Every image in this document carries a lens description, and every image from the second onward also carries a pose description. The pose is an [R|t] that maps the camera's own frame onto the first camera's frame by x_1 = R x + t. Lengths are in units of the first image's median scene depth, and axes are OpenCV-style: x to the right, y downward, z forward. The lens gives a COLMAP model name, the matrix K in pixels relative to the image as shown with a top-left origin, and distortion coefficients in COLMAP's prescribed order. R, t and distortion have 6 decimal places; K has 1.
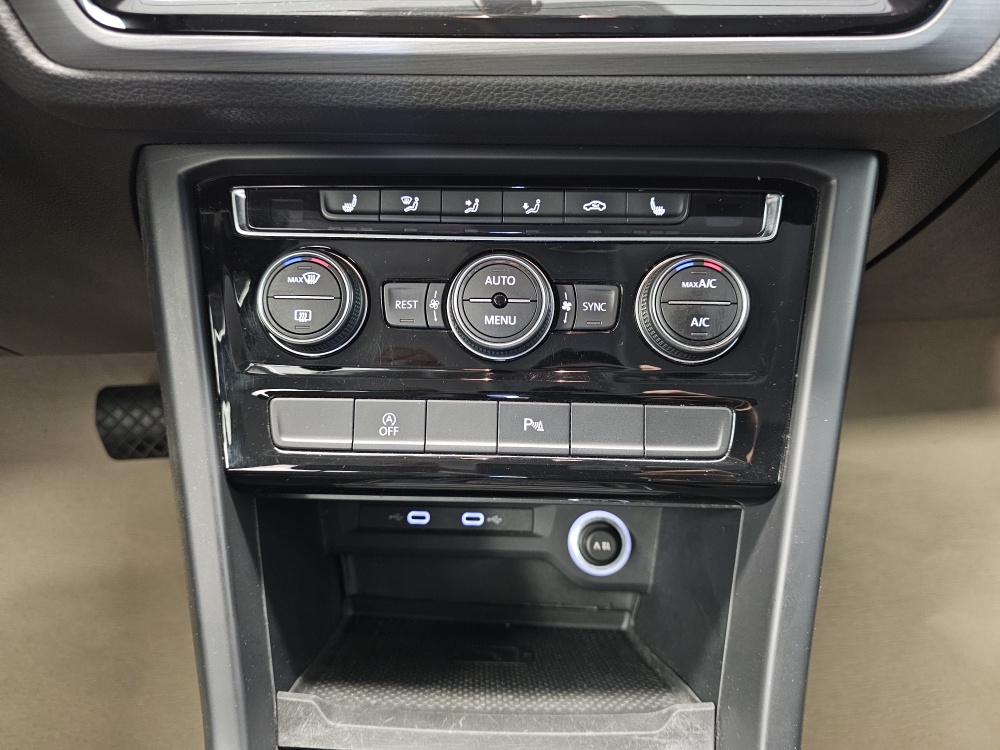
lens RADIAL K [[686.9, 0, 508.8], [0, 686.9, 364.8], [0, 0, 1]] dist [0.050484, -0.056612]
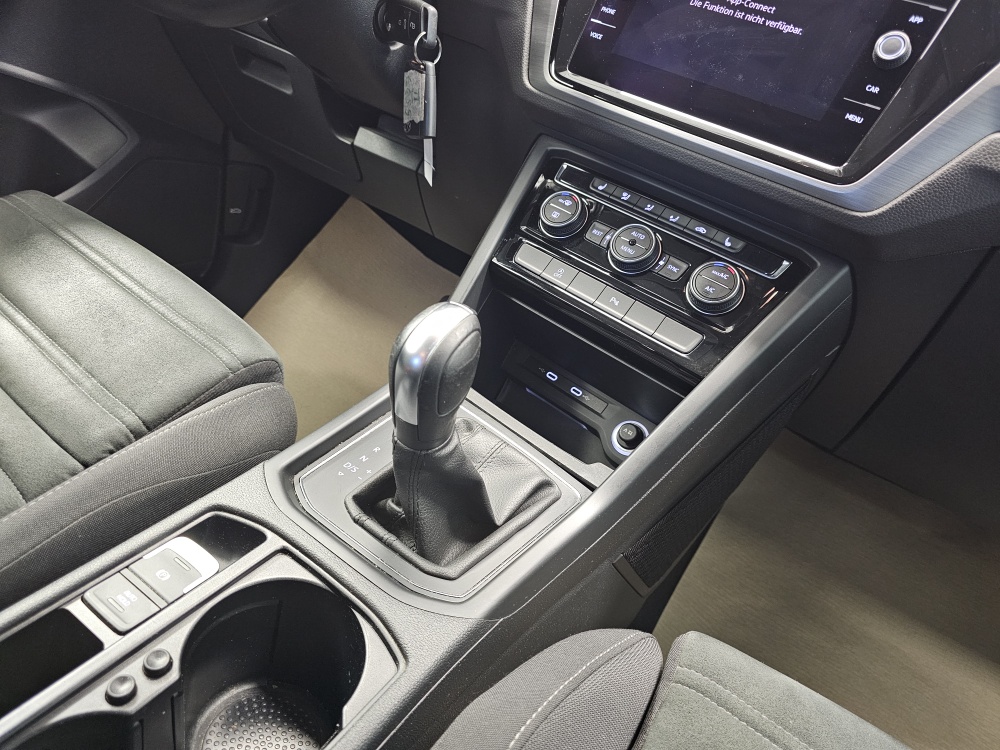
lens RADIAL K [[686.9, 0, 509.8], [0, 686.9, 364.8], [0, 0, 1]] dist [0.050484, -0.056612]
pose [[0.762493, 0.471202, -0.443366, 0.788211], [-0.562022, 0.821868, -0.093087, 0.603926], [0.320526, 0.320159, 0.891494, -0.864438]]
